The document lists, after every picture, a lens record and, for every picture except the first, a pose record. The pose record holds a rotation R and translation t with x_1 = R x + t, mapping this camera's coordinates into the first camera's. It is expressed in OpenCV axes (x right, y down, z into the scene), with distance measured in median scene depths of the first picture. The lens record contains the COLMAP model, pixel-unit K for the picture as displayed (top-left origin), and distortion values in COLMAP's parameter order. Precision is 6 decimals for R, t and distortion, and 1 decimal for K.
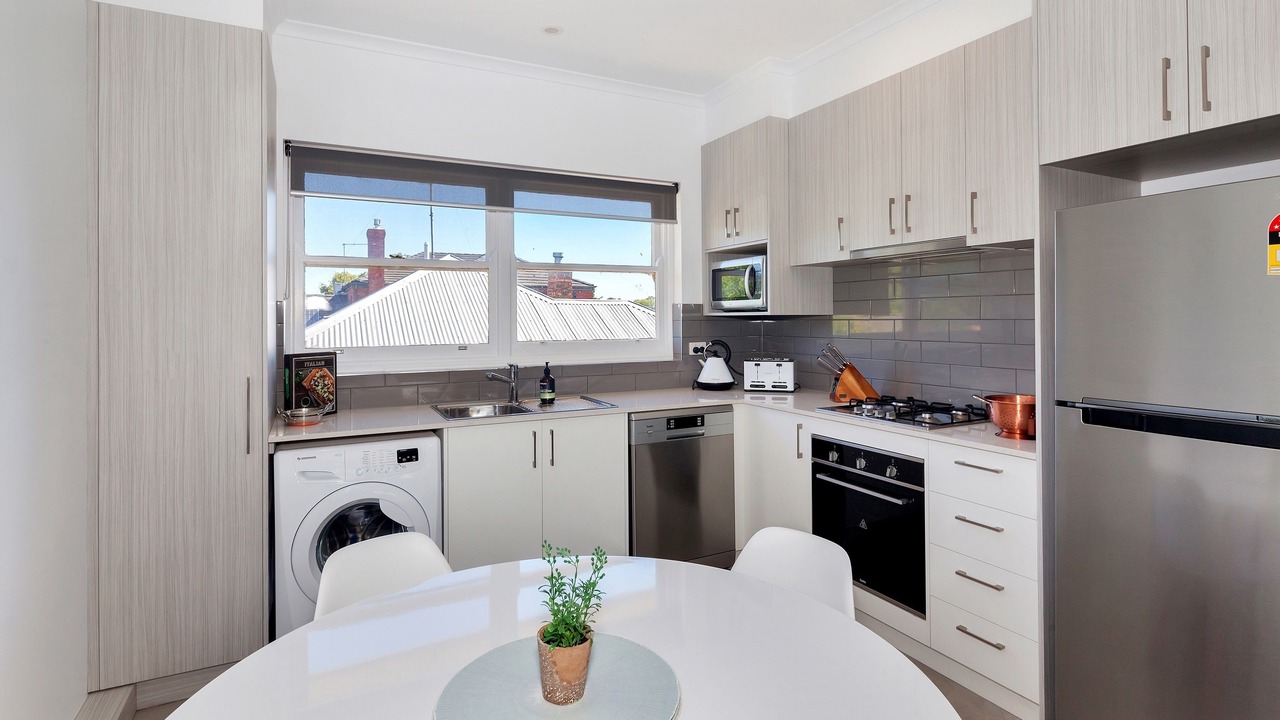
lens RADIAL K [[637.0, 0, 640.0], [0, 637.0, 360.0], [0, 0, 1]] dist [-0.001239, -0.000002]
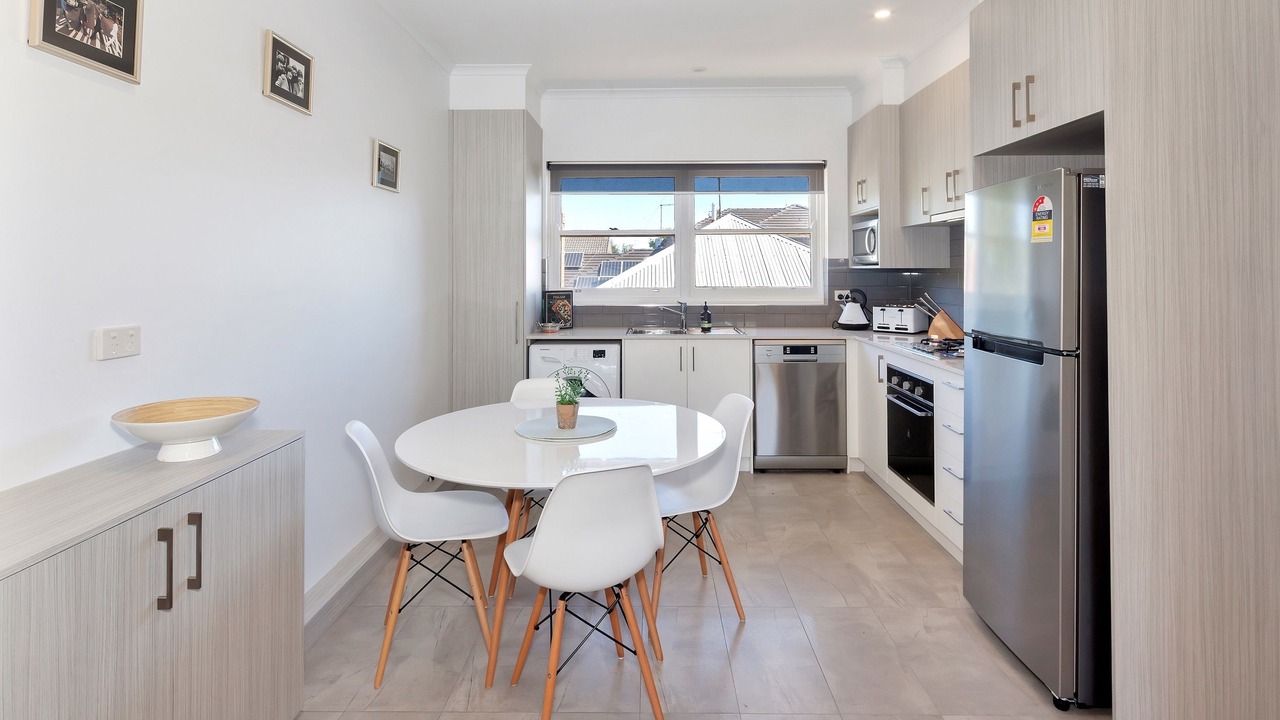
lens RADIAL K [[637.0, 0, 640.0], [0, 637.0, 360.0], [0, 0, 1]] dist [-0.001239, -0.000002]
pose [[0.879000, 0.070705, -0.471551, 0.397288], [-0.034610, 0.995797, 0.084797, 0.017715], [0.475564, -0.058216, 0.877753, -0.312568]]
